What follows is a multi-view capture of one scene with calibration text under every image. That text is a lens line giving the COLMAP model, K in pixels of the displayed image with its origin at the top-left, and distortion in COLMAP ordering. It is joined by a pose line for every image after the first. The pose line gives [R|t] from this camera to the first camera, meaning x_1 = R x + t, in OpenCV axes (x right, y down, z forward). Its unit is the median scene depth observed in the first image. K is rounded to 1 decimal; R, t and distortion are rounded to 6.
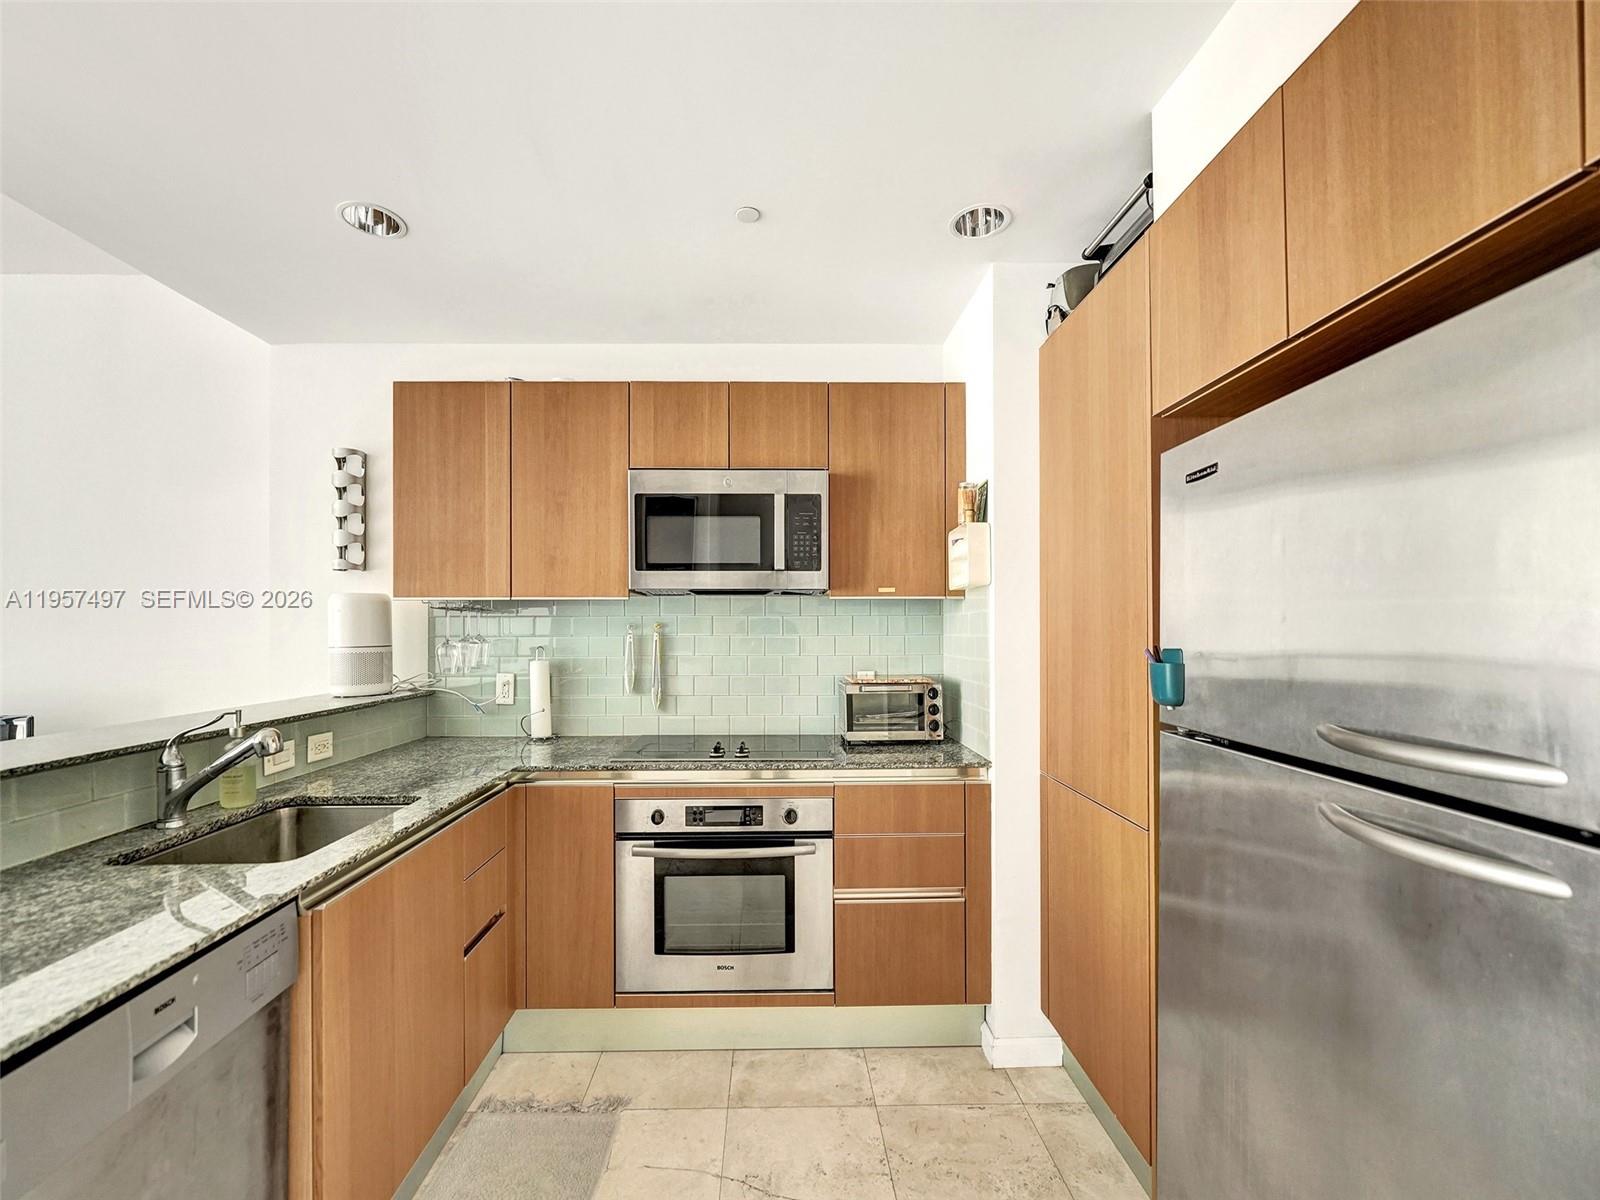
lens RADIAL K [[656.6, 0, 791.6], [0, 656.6, 614.8], [0, 0, 1]] dist [-0.001766, -0.000091]
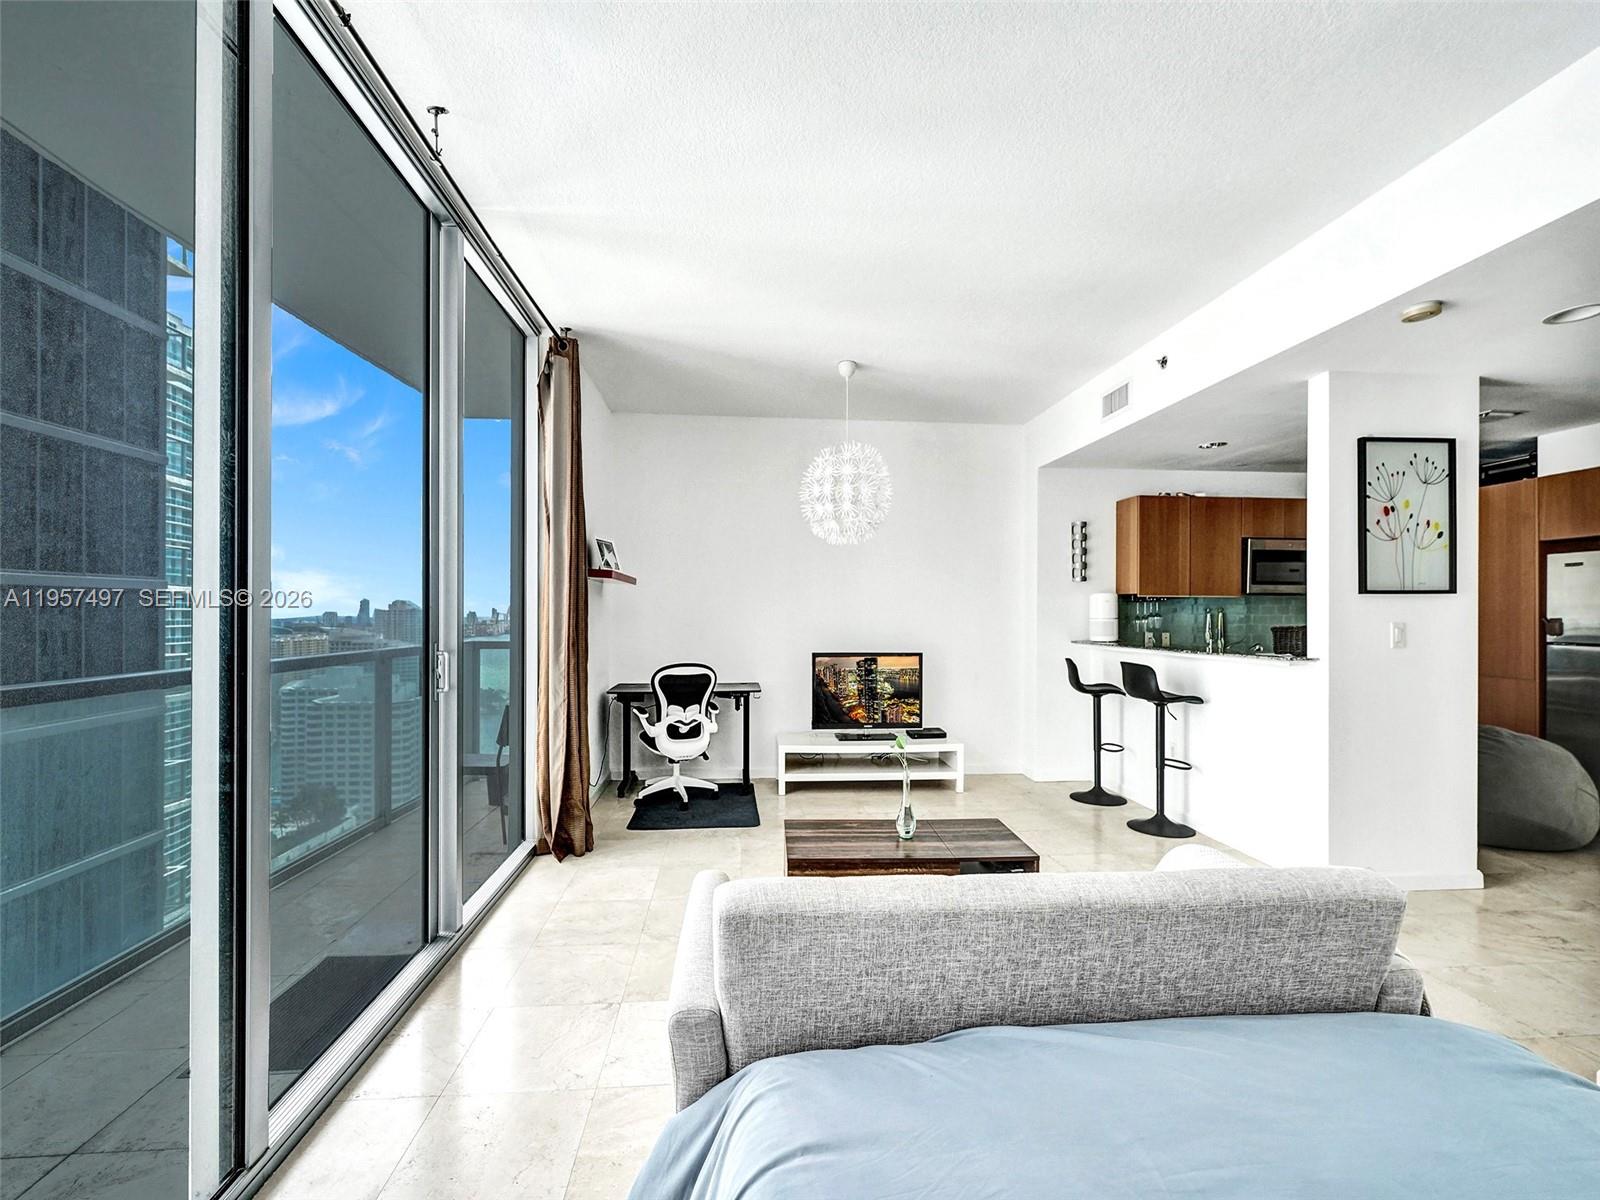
lens RADIAL K [[673.5, 0, 795.9], [0, 673.5, 609.6], [0, 0, 1]] dist [-0.001732, -0.000285]
pose [[0.998206, 0.007521, 0.059393, -1.871016], [-0.008219, 0.999900, 0.011522, 0.003586], [-0.059300, -0.011990, 0.998168, -1.157743]]
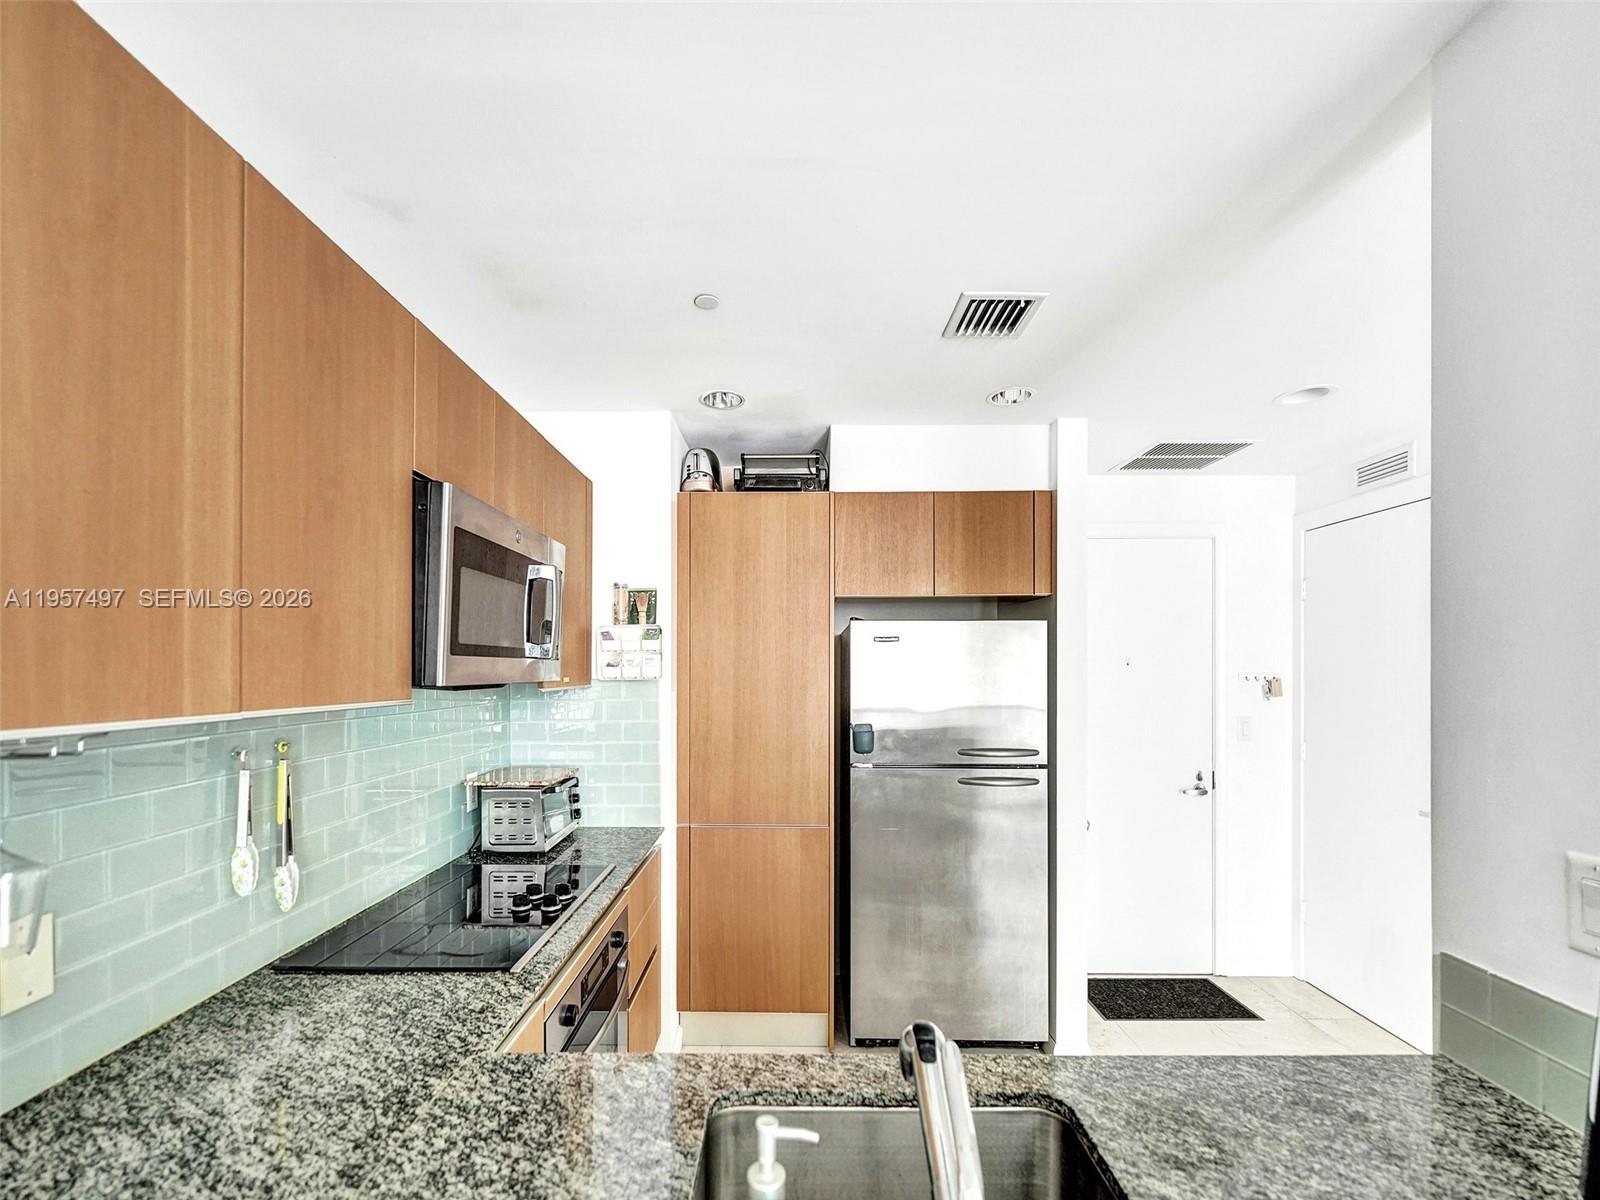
lens RADIAL K [[679.3, 0, 791.5], [0, 679.3, 669.4], [0, 0, 1]] dist [-0.000644, -0.000009]
pose [[0.025035, 0.000701, 0.999686, -0.827404], [-0.019213, 0.999815, -0.000220, -0.058346], [-0.999502, -0.019202, 0.025044, 0.659029]]
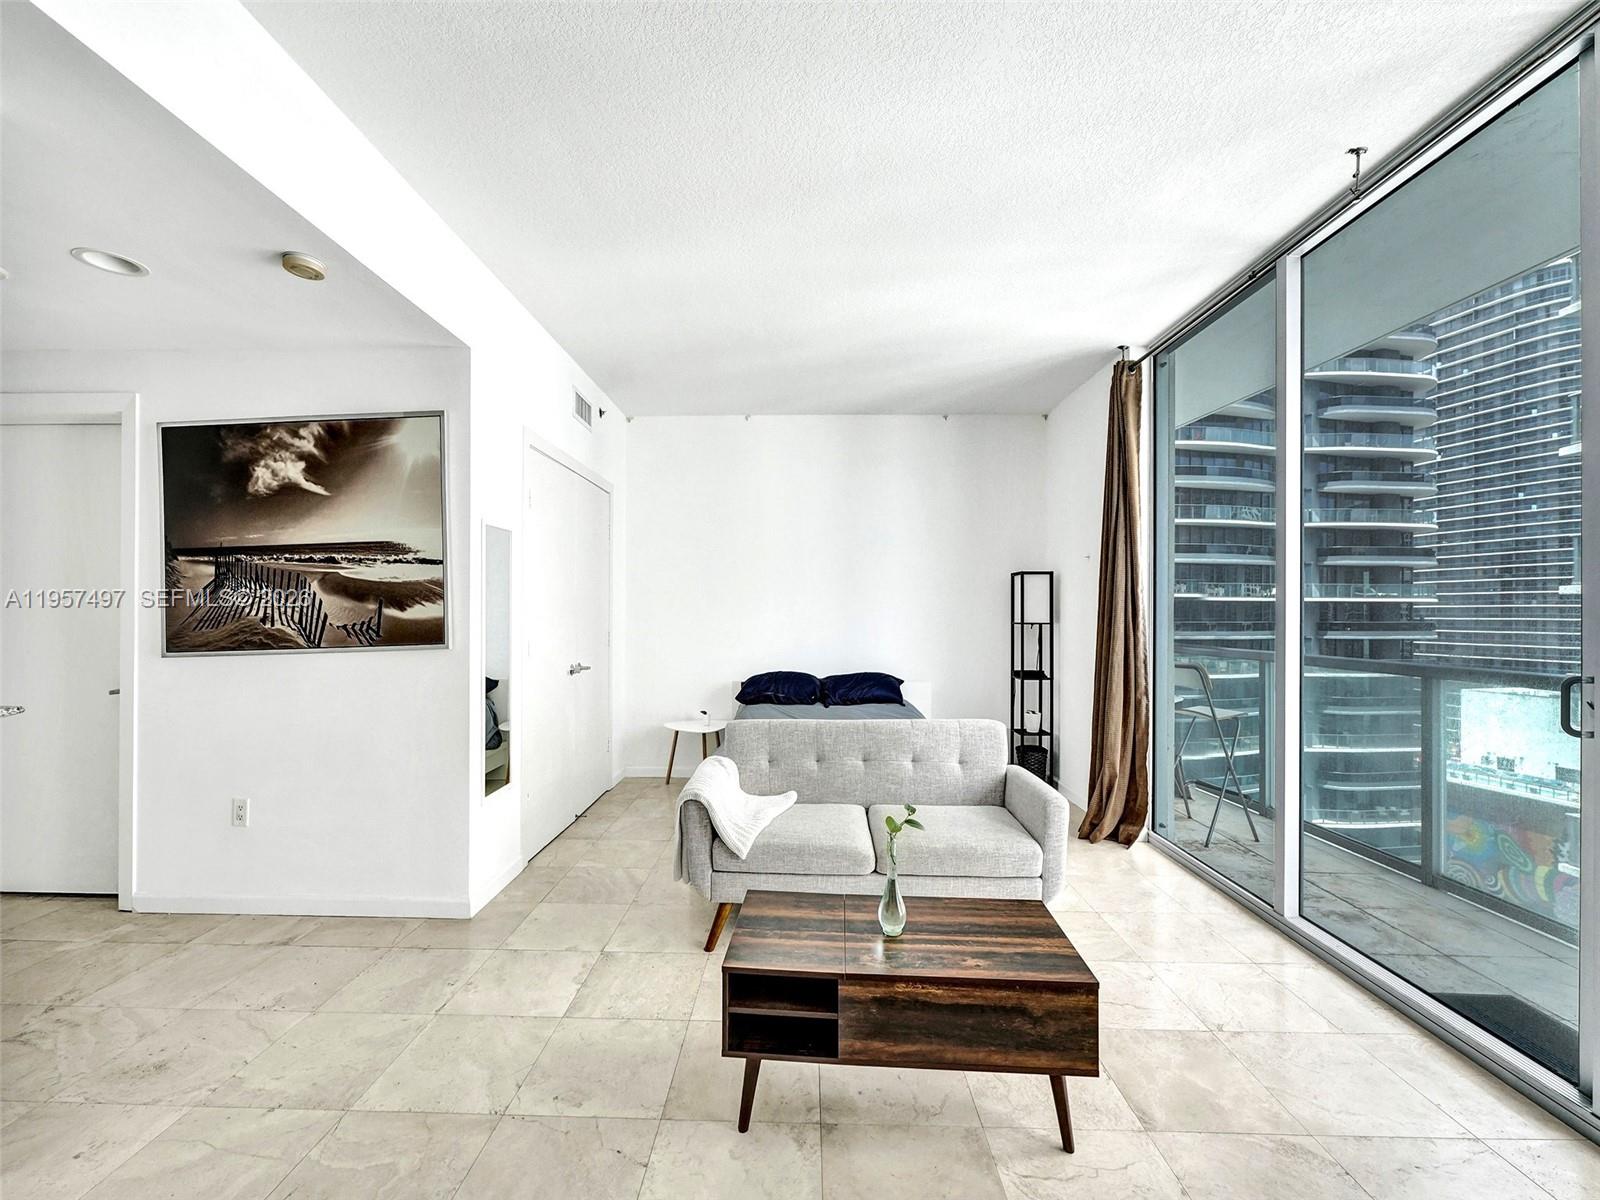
lens RADIAL K [[659.4, 0, 793.6], [0, 659.4, 616.1], [0, 0, 1]] dist [-0.001736, -0.000165]
pose [[-0.998809, -0.001560, 0.048757, -1.531335], [-0.002364, 0.999862, -0.016437, 0.035090], [-0.048725, -0.016532, -0.998675, 0.779406]]
